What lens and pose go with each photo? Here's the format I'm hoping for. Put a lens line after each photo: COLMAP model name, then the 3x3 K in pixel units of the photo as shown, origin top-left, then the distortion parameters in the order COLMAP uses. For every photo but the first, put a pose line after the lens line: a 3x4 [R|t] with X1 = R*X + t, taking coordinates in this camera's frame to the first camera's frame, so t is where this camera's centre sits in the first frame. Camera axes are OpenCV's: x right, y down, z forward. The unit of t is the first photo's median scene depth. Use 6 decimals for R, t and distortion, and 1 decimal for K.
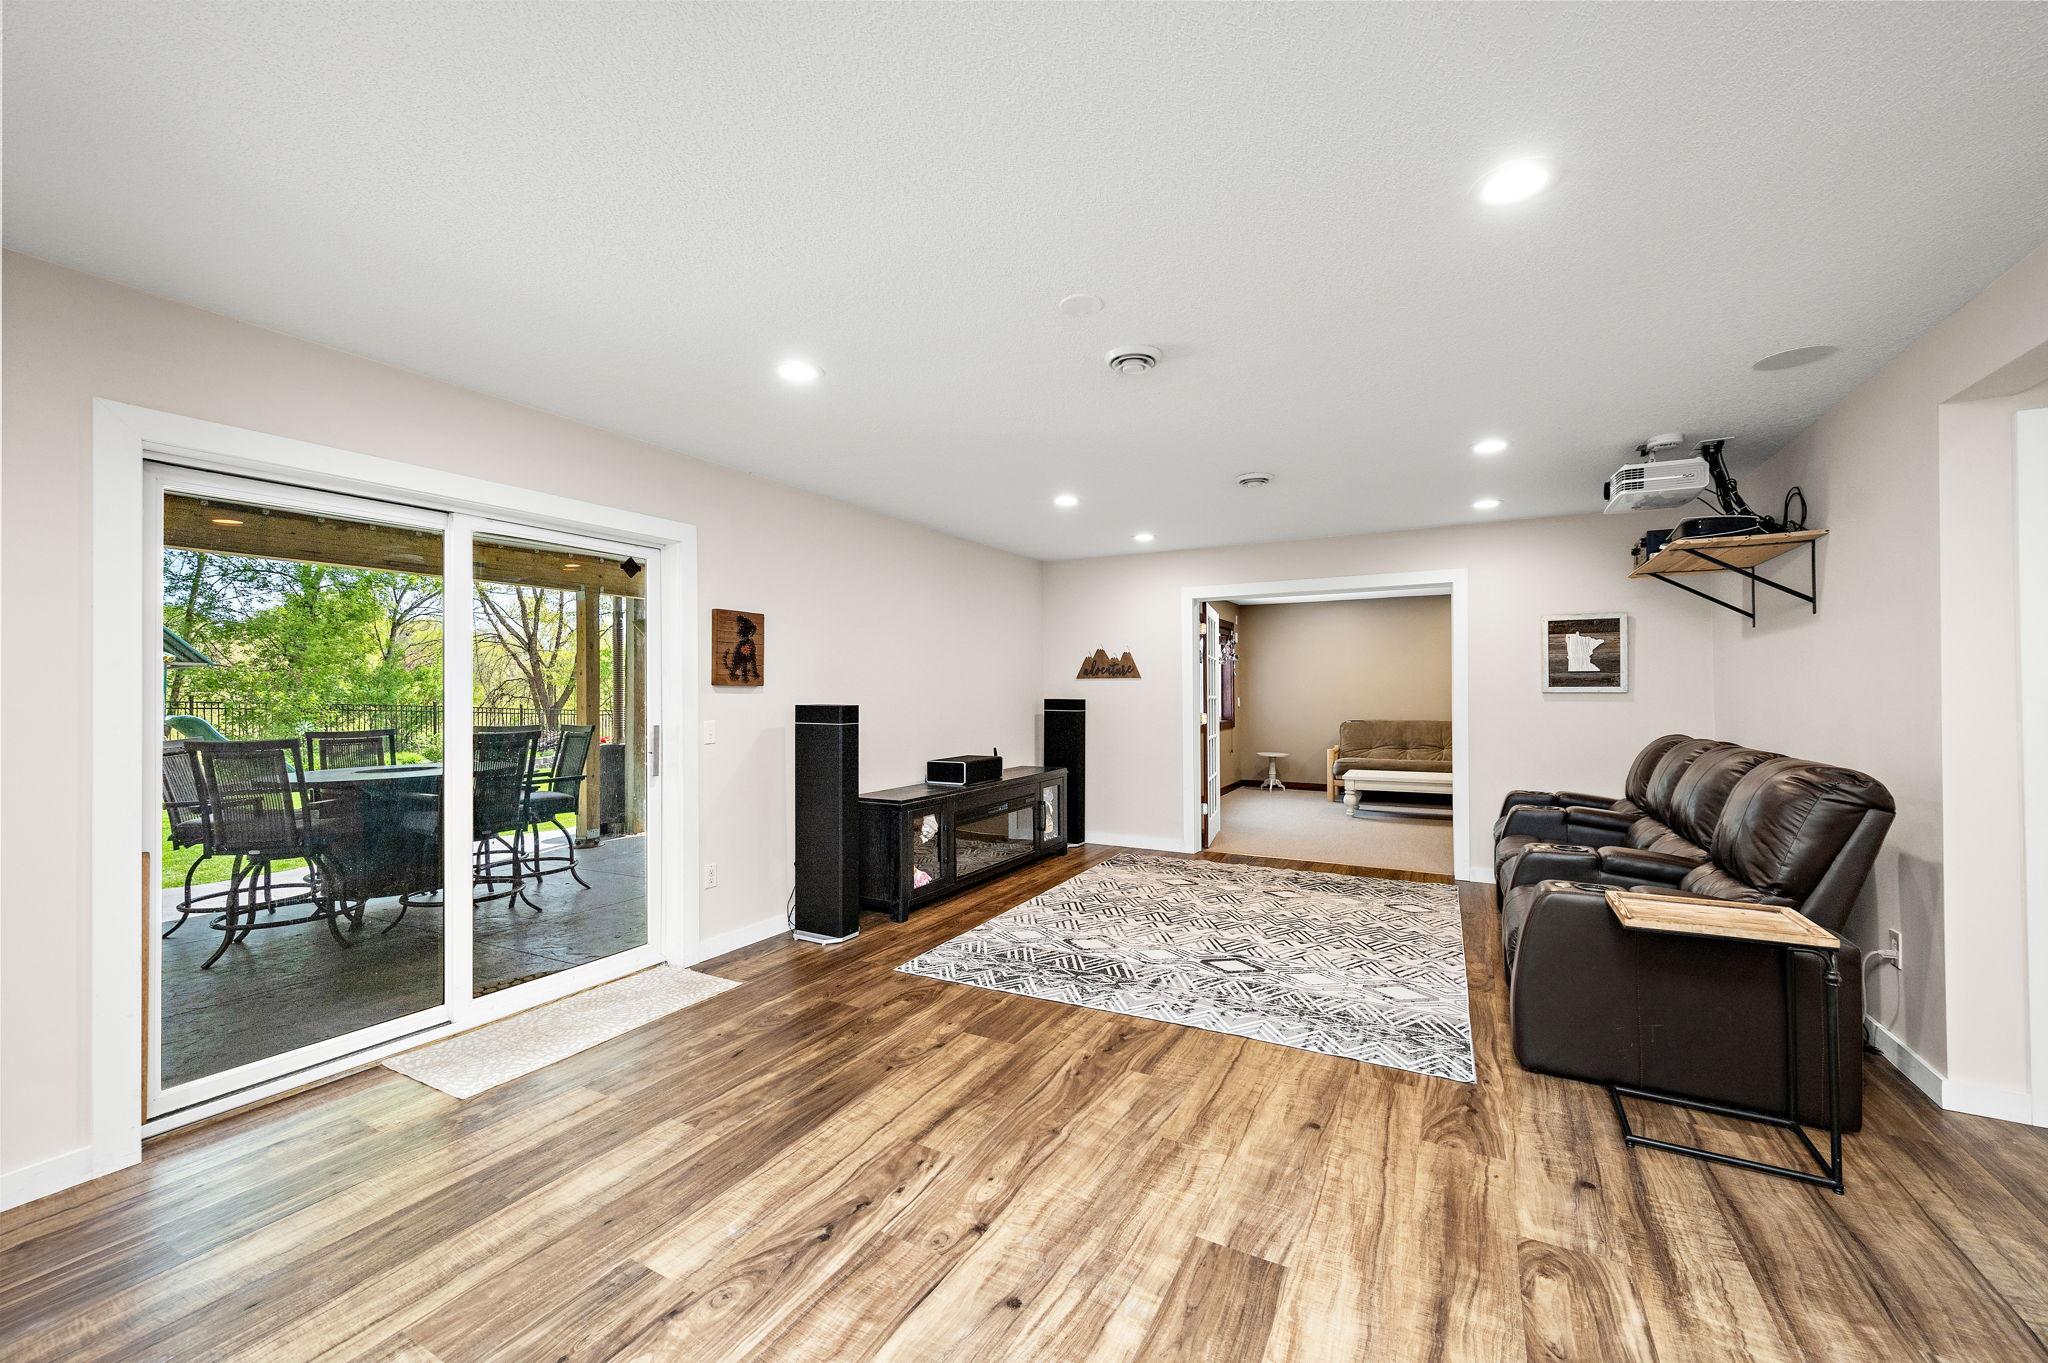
lens RADIAL K [[816.4, 0, 1019.4], [0, 816.4, 692.7], [0, 0, 1]] dist [0.003798, 0.000148]
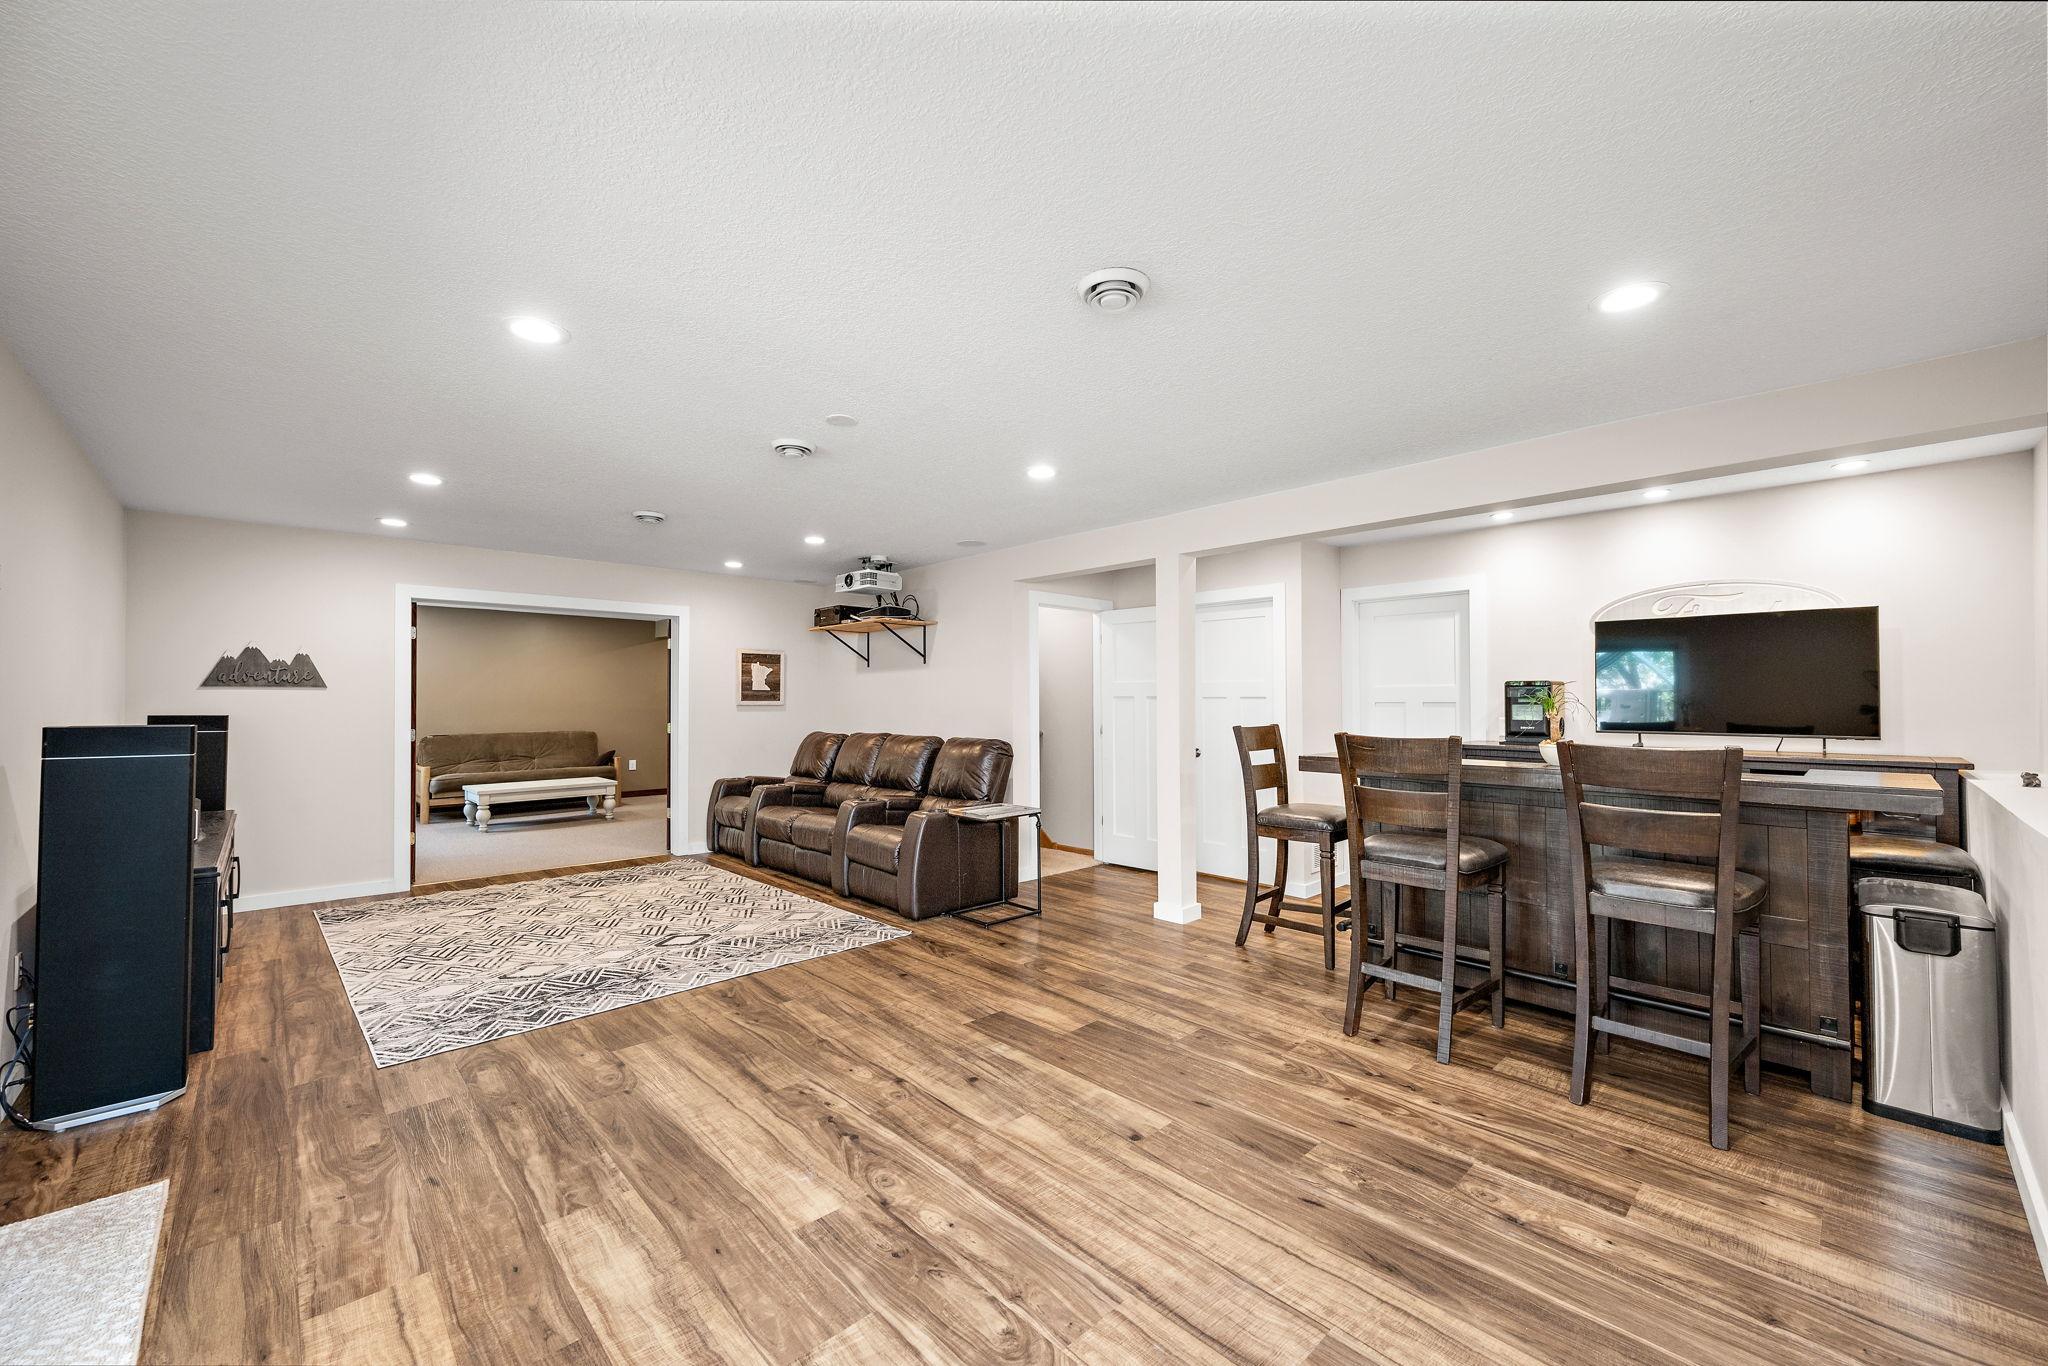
lens RADIAL K [[816.4, 0, 1019.4], [0, 816.4, 694.2], [0, 0, 1]] dist [0.003798, 0.000148]
pose [[0.295017, 0.011538, 0.955422, -0.745862], [0.002096, 0.999917, -0.012722, 0.000199], [-0.955490, 0.005756, 0.294968, 0.206968]]
